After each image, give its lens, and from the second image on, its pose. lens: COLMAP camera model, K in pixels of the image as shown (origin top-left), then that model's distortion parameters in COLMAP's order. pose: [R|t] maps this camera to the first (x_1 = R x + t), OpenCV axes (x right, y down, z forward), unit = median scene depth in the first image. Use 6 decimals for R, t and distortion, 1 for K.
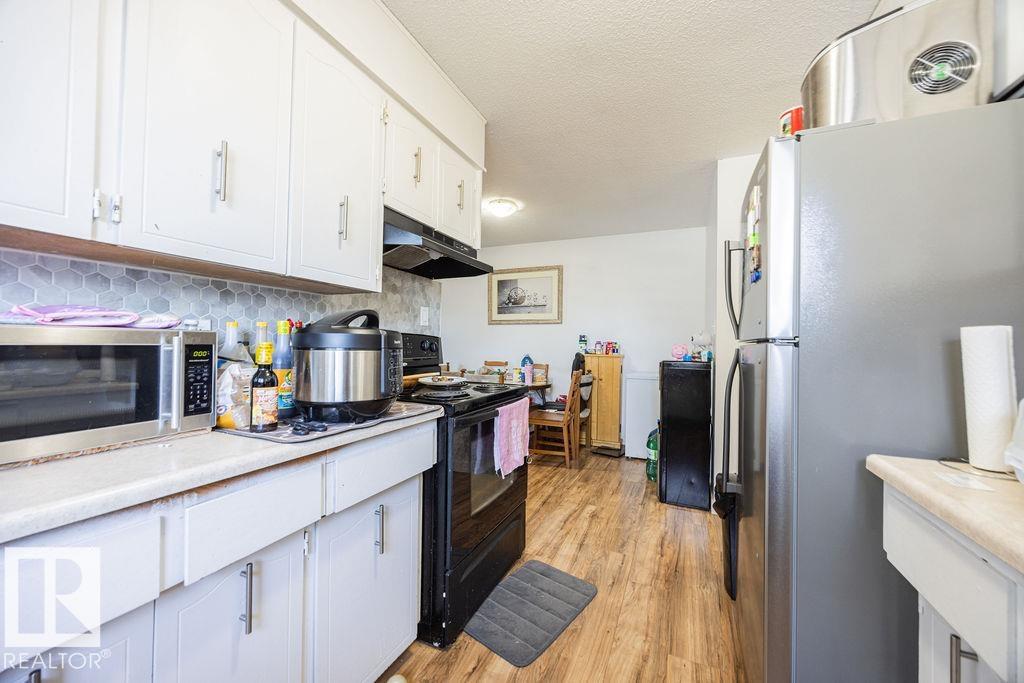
lens RADIAL K [[383.9, 0, 508.5], [0, 383.9, 343.0], [0, 0, 1]] dist [-0.003559, -0.000272]
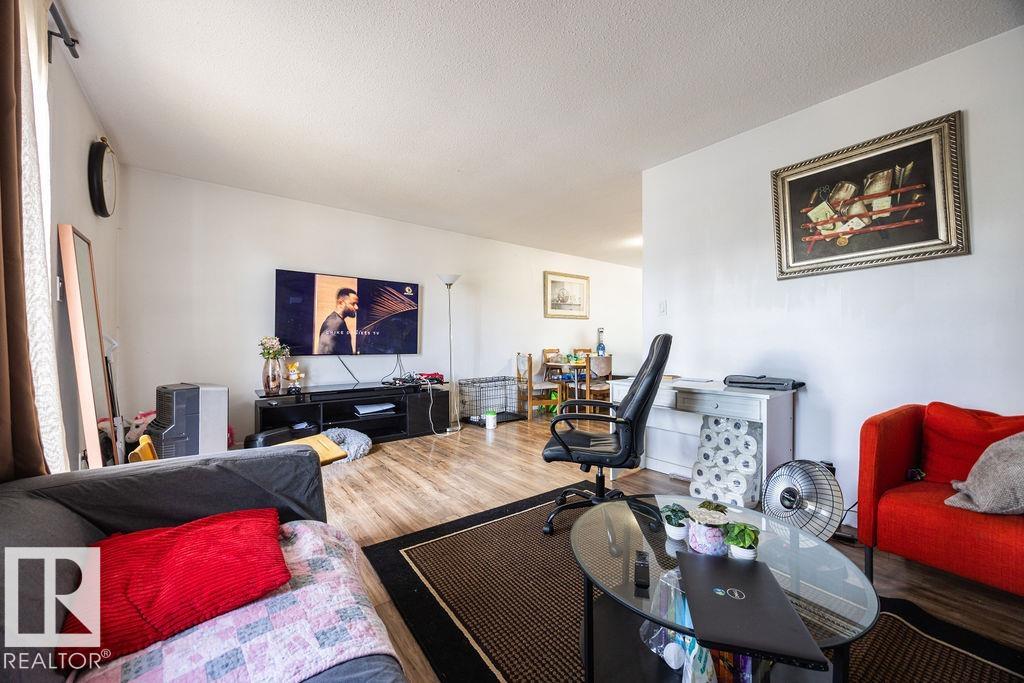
lens RADIAL K [[383.9, 0, 511.0], [0, 383.9, 338.7], [0, 0, 1]] dist [-0.003559, -0.000272]
pose [[0.487170, -0.011818, 0.873227, -1.294052], [0.009375, 0.999922, 0.008303, 0.004396], [-0.873257, 0.004141, 0.487243, 0.625429]]
